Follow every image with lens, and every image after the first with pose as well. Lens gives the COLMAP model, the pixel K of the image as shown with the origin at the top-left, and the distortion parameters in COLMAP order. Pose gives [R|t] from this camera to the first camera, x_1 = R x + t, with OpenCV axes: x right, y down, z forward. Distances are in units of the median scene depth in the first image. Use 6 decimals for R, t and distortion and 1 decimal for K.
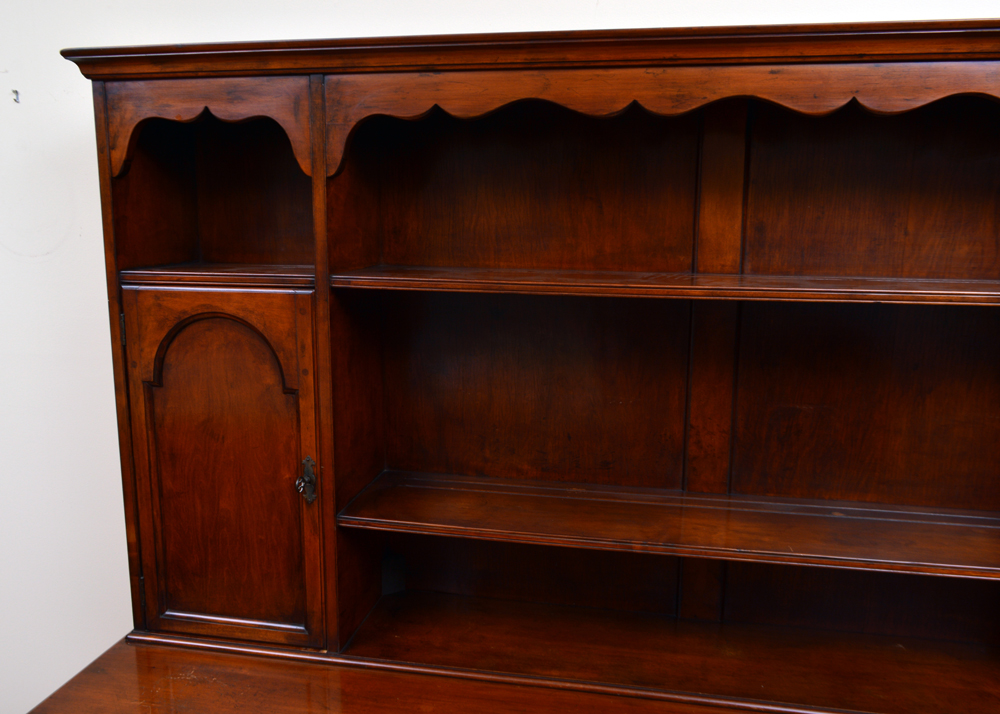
lens RADIAL K [[840.9, 0, 499.5], [0, 840.9, 367.2], [0, 0, 1]] dist [-0.018396, 0.011580]
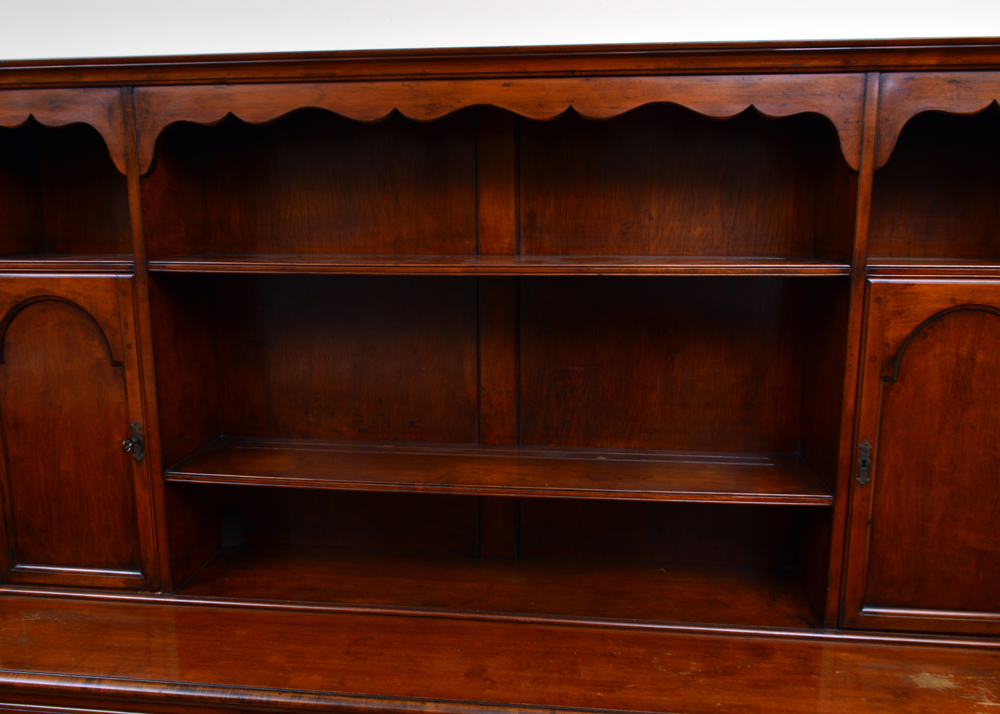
lens RADIAL K [[840.9, 0, 496.8], [0, 840.9, 364.8], [0, 0, 1]] dist [-0.018396, 0.011580]
pose [[0.997322, -0.023876, 0.069123, 0.182963], [0.023464, 0.999702, 0.006755, 0.034143], [-0.069263, -0.005115, 0.997585, -0.168138]]
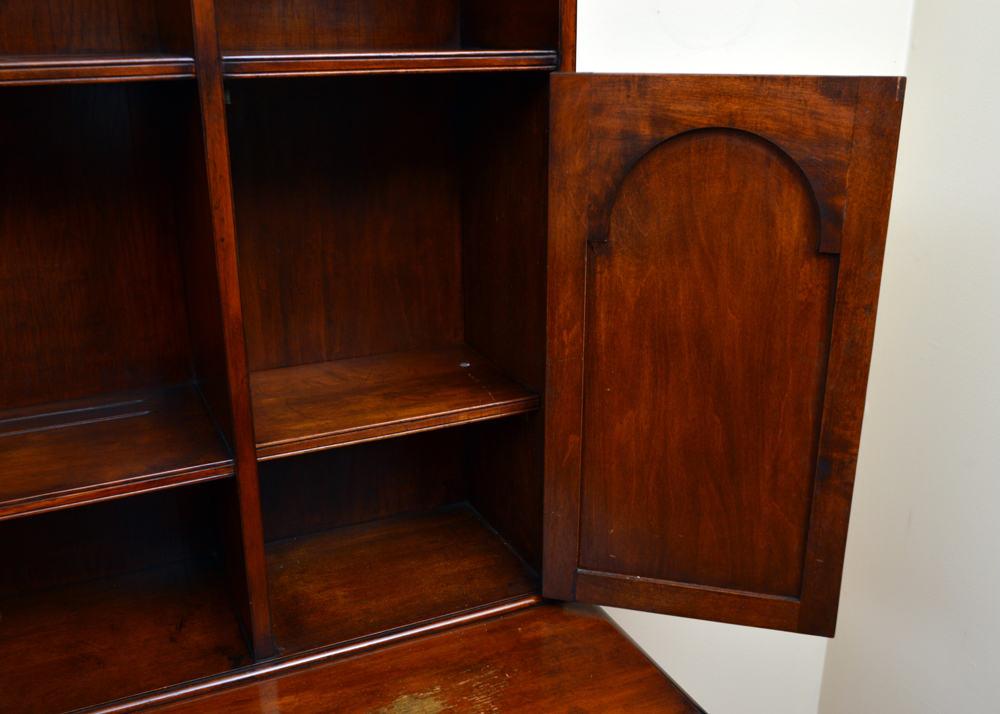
lens RADIAL K [[973.7, 0, 493.5], [0, 973.7, 361.1], [0, 0, 1]] dist [-0.023733, 0.000000]
pose [[0.813529, -0.202552, 0.545108, 0.446291], [0.115121, 0.974923, 0.190454, 0.027498], [-0.570015, -0.092187, 0.816446, 0.148166]]
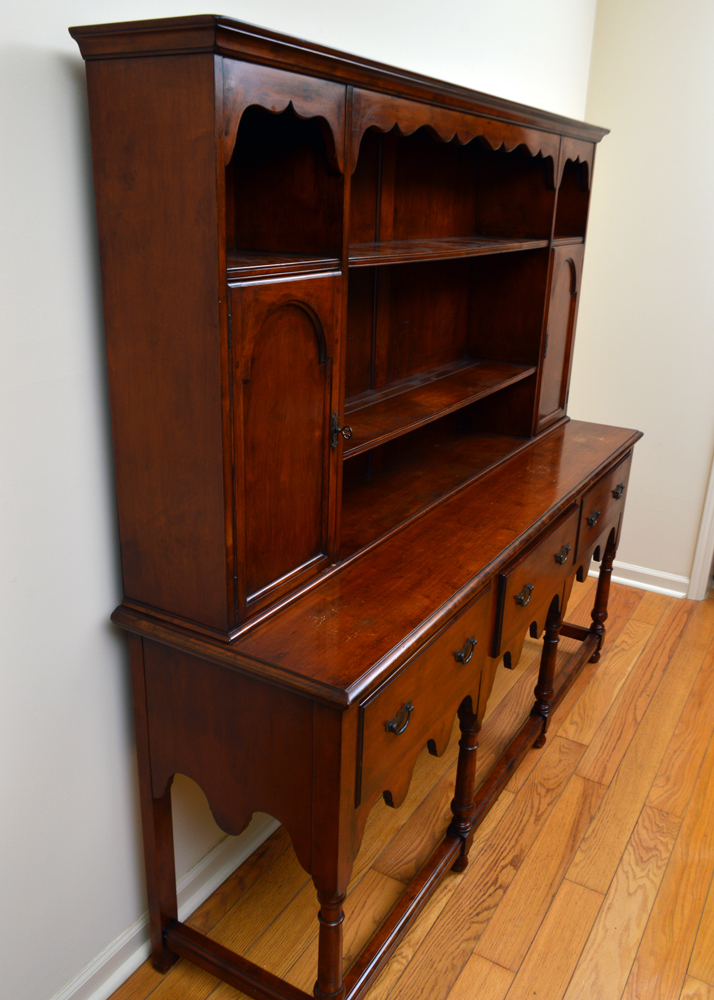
lens RADIAL K [[840.9, 0, 361.7], [0, 840.9, 503.2], [0, 0, 1]] dist [-0.018396, 0.011580]
pose [[0.336141, -0.323902, 0.884362, -1.334801], [0.138017, 0.945805, 0.293946, -0.121931], [-0.931644, 0.023250, 0.362628, 0.513794]]
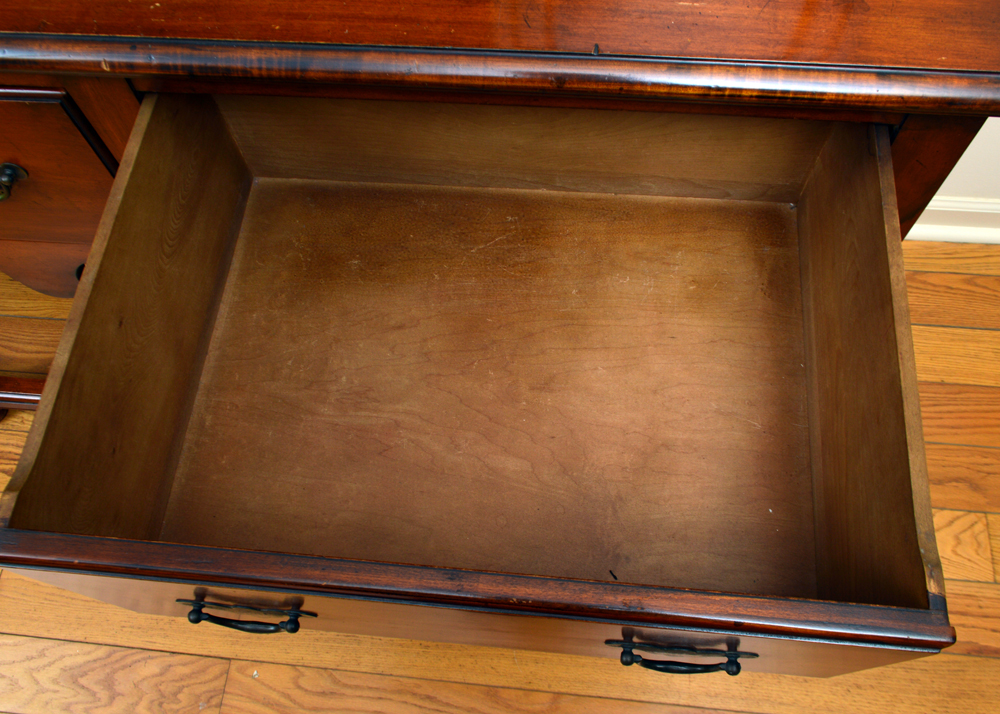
lens RADIAL K [[840.9, 0, 497.2], [0, 840.9, 359.5], [0, 0, 1]] dist [-0.018396, 0.011580]
pose [[0.994225, -0.107078, -0.007111, 0.646571], [0.069044, 0.587538, 0.806245, 0.181197], [-0.082153, -0.802080, 0.591539, 0.300002]]
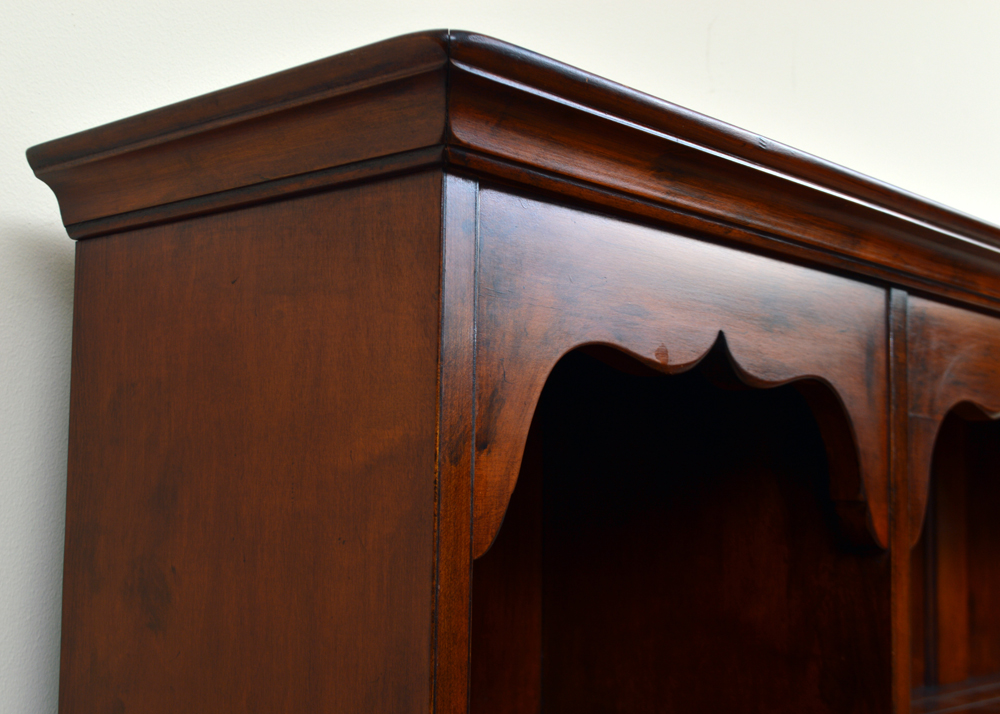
lens RADIAL K [[1450.5, 0, 505.8], [0, 1450.5, 361.4], [0, 0, 1]] dist [-0.038594, 0.000000]
pose [[0.517066, 0.083526, 0.851860, -0.800189], [0.139676, 0.973653, -0.180249, -0.201769], [-0.844472, 0.212185, 0.491777, 0.757741]]
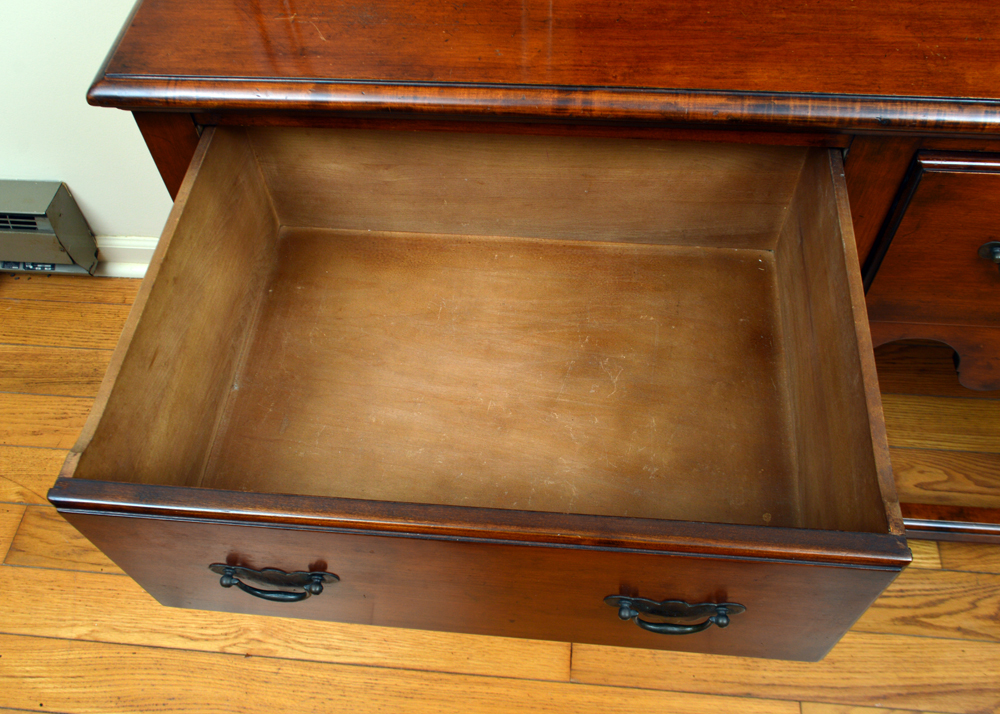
lens RADIAL K [[891.1, 0, 494.3], [0, 891.1, 360.1], [0, 0, 1]] dist [-0.027268, 0.013456]
pose [[0.994091, -0.105789, 0.024340, -0.308386], [0.058572, 0.711502, 0.700239, 0.135102], [-0.091396, -0.694676, 0.713493, 0.351337]]
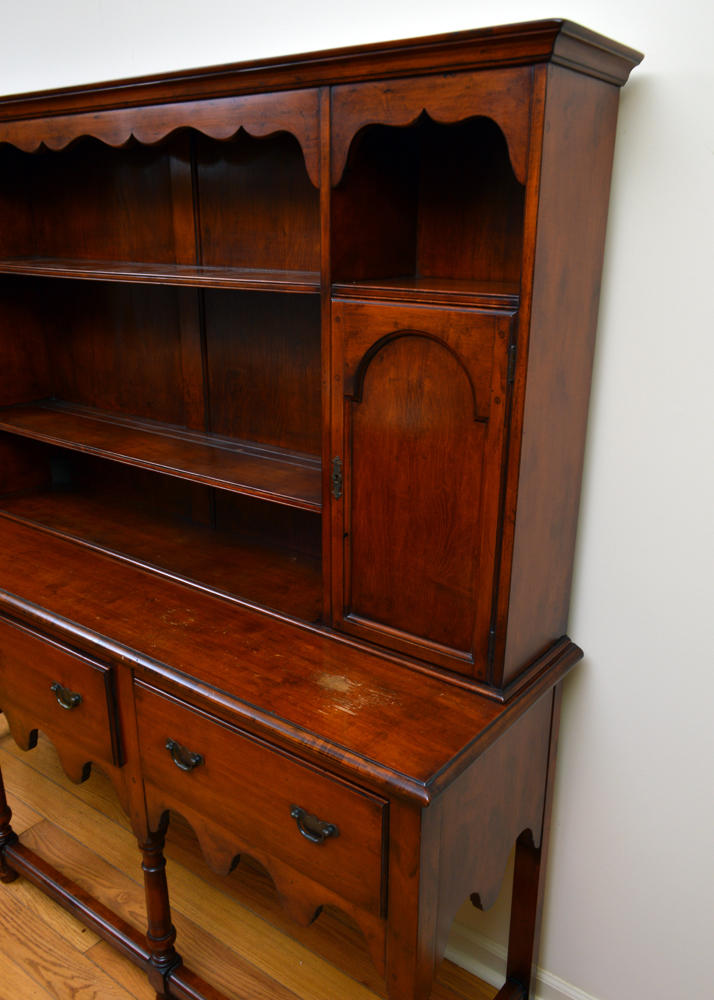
lens RADIAL K [[840.9, 0, 357.8], [0, 840.9, 503.4], [0, 0, 1]] dist [-0.018396, 0.011580]
pose [[0.897353, 0.137228, -0.419435, 1.177799], [-0.073935, 0.983740, 0.163674, 0.025615], [0.435075, -0.115862, 0.892908, -0.134924]]
